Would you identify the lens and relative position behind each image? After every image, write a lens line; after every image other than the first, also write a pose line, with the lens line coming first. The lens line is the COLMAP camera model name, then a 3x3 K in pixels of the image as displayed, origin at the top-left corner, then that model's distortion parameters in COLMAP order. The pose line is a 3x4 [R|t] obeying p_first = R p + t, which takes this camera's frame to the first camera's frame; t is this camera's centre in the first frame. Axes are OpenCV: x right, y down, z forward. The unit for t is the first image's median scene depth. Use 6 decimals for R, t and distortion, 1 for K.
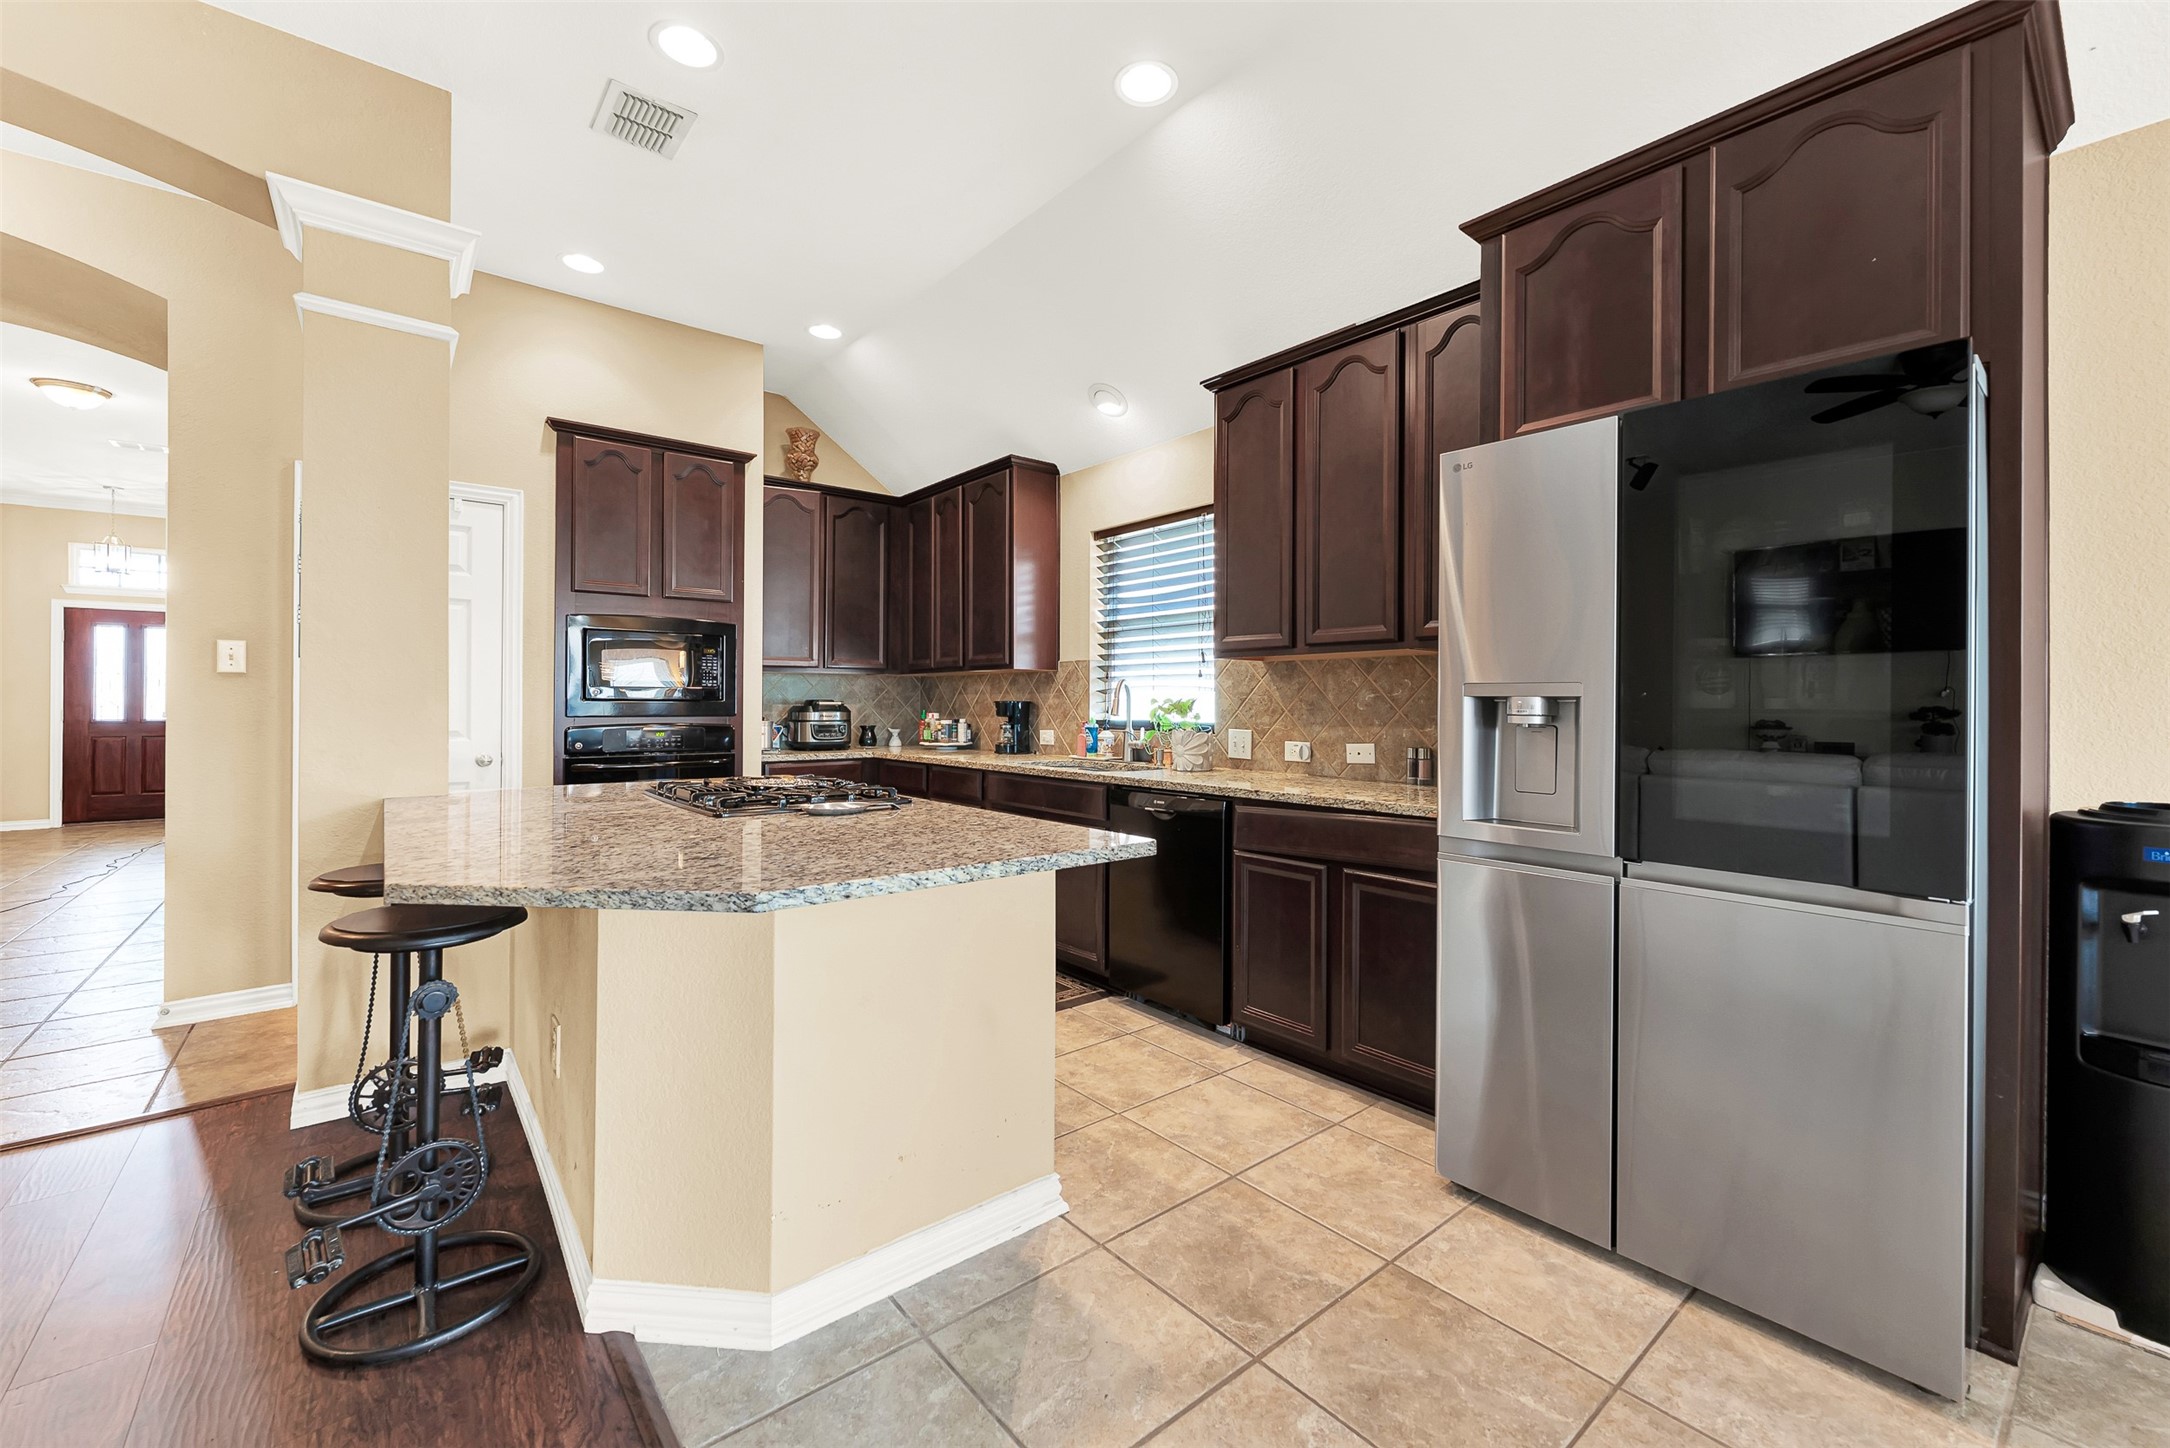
lens RADIAL K [[874.7, 0, 1085.6], [0, 874.7, 695.3], [0, 0, 1]] dist [-0.000314, -0.001026]
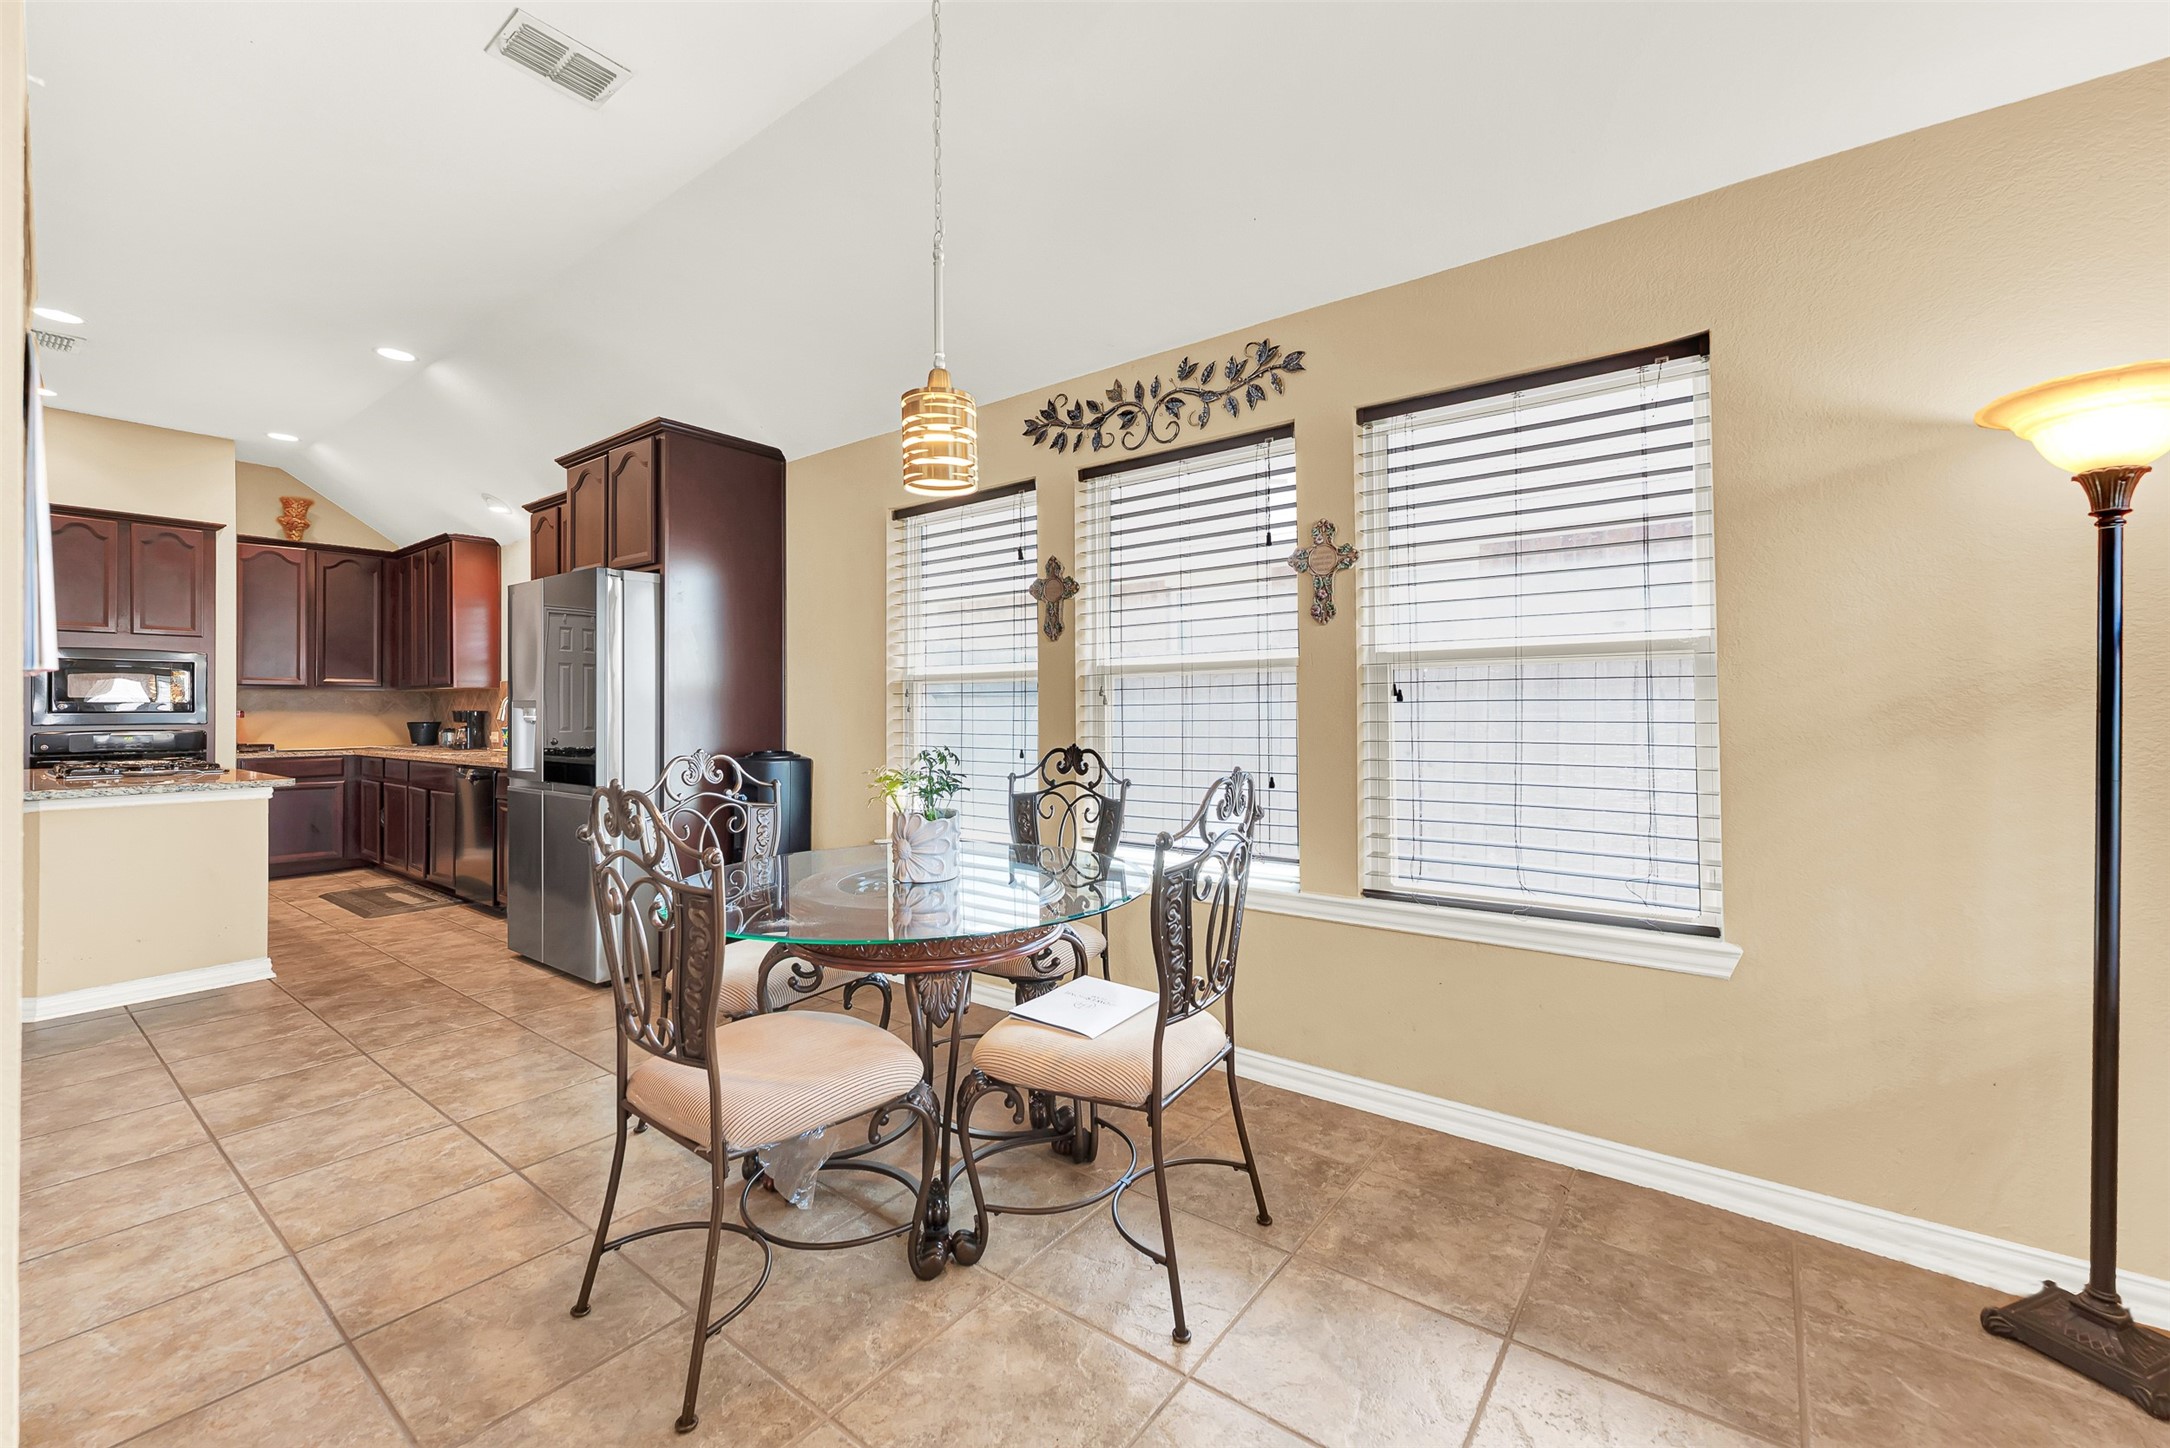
lens RADIAL K [[874.7, 0, 1096.9], [0, 874.7, 703.8], [0, 0, 1]] dist [-0.000314, -0.001026]
pose [[0.971824, -0.006224, 0.235625, 0.613648], [0.005601, 0.999979, 0.003314, -0.002955], [-0.235640, -0.001901, 0.971839, -0.616040]]
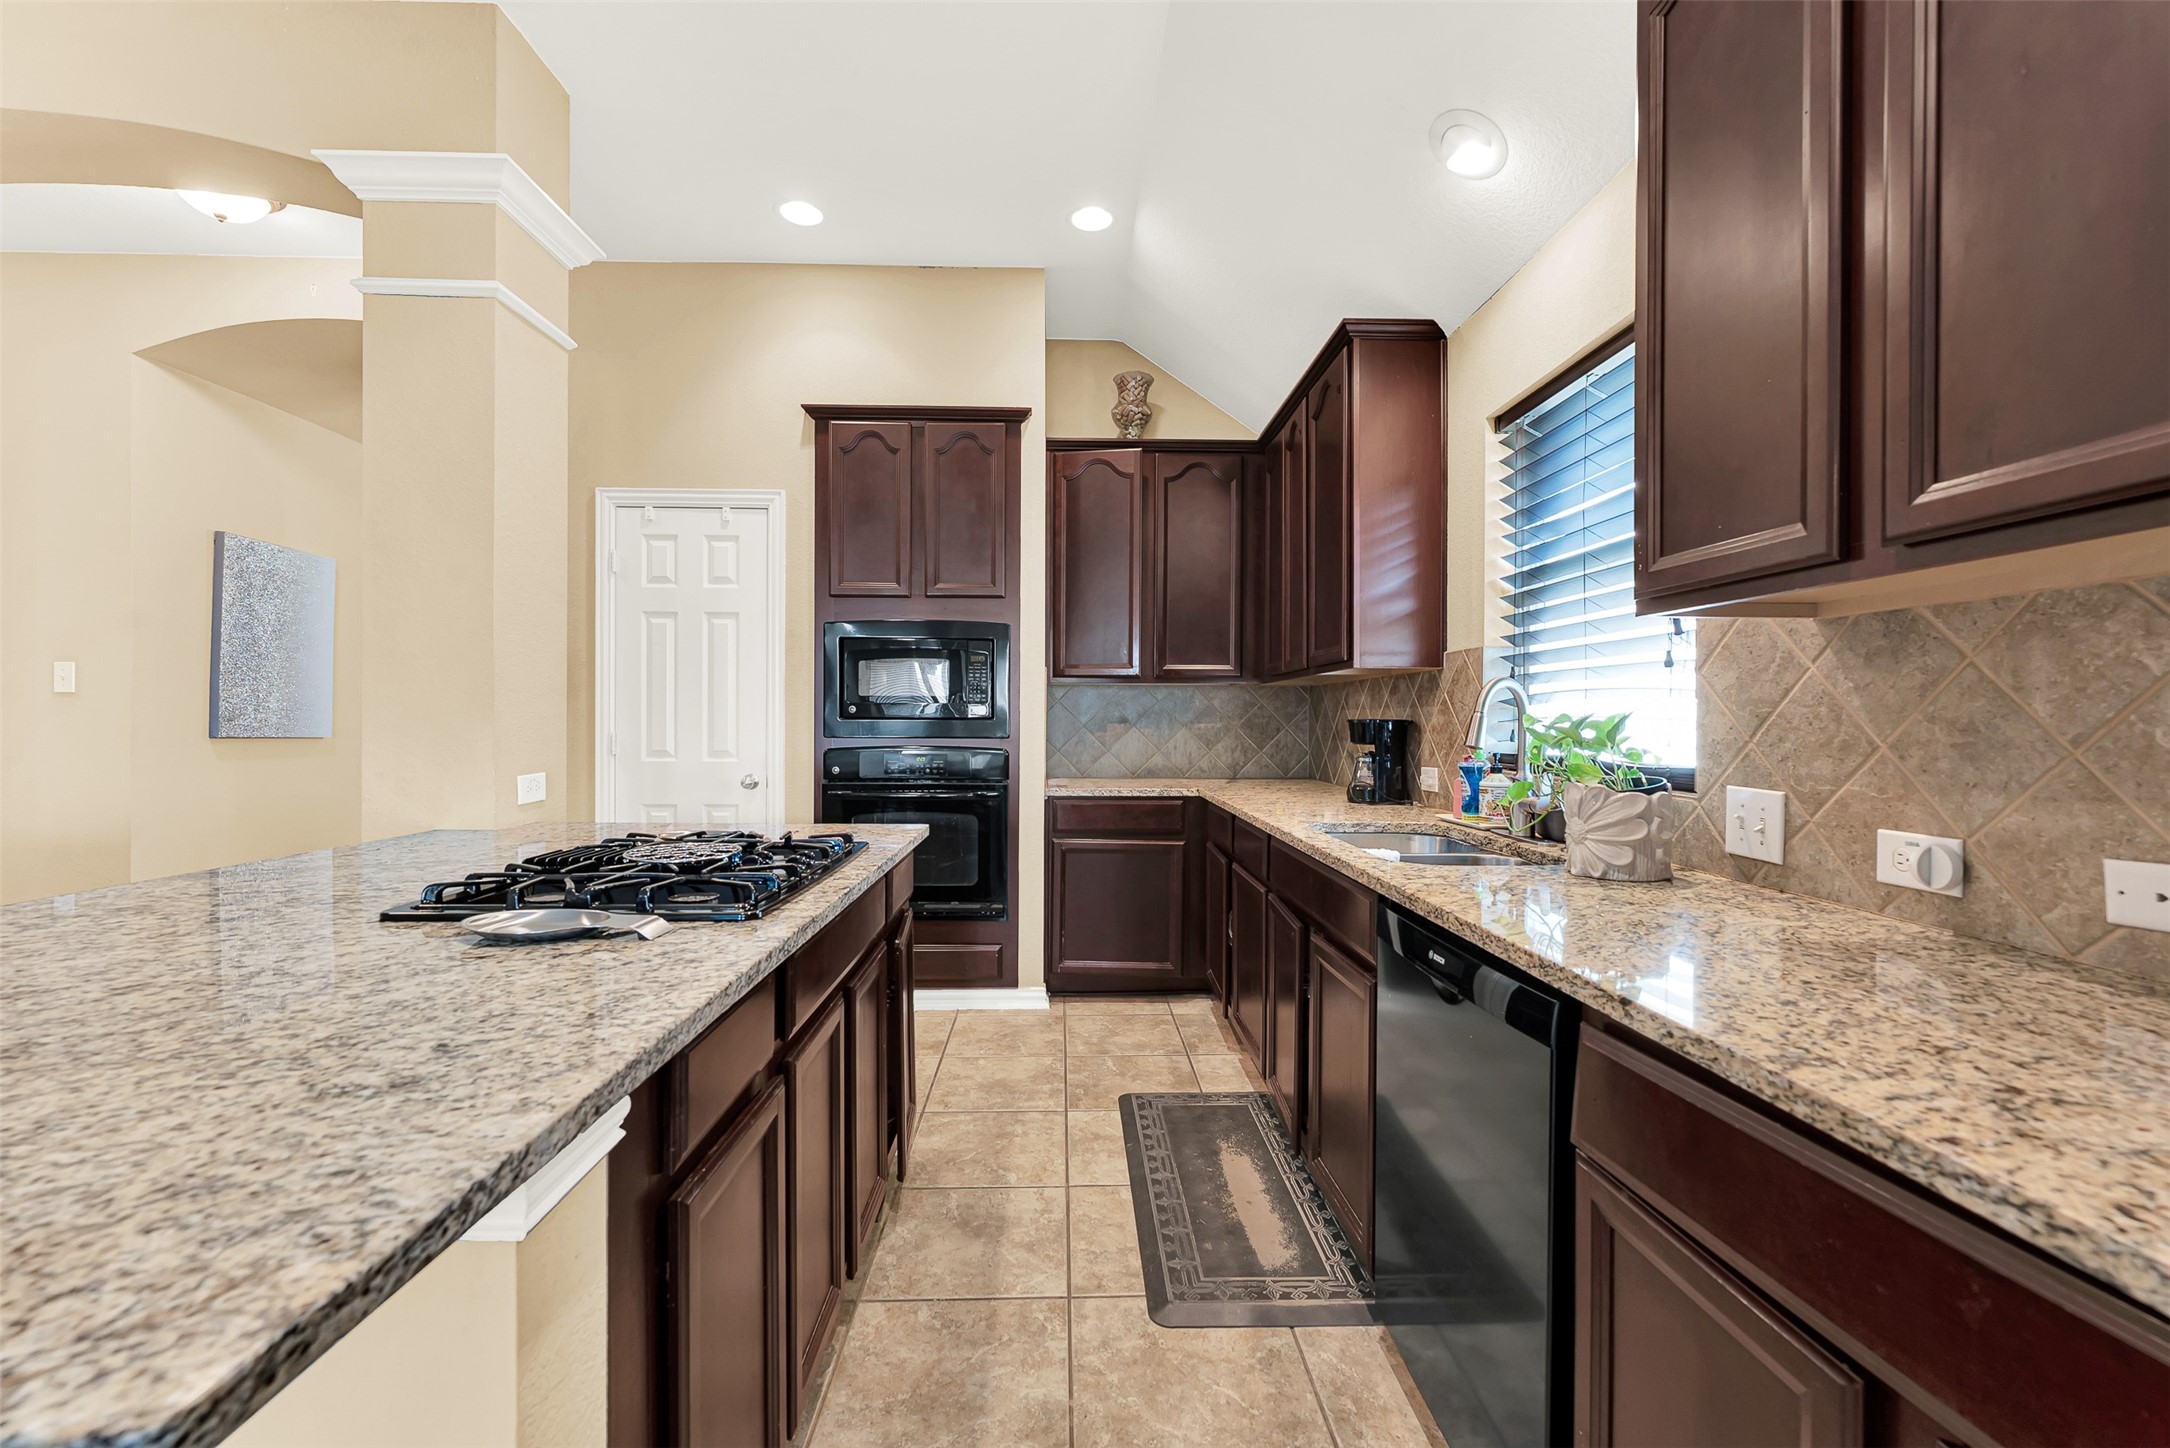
lens RADIAL K [[874.7, 0, 1089.7], [0, 874.7, 727.8], [0, 0, 1]] dist [-0.000314, -0.001026]
pose [[0.790433, 0.006069, -0.612518, 0.158220], [0.004621, 0.999863, 0.015870, 0.001978], [0.612531, -0.015375, 0.790297, 0.418851]]
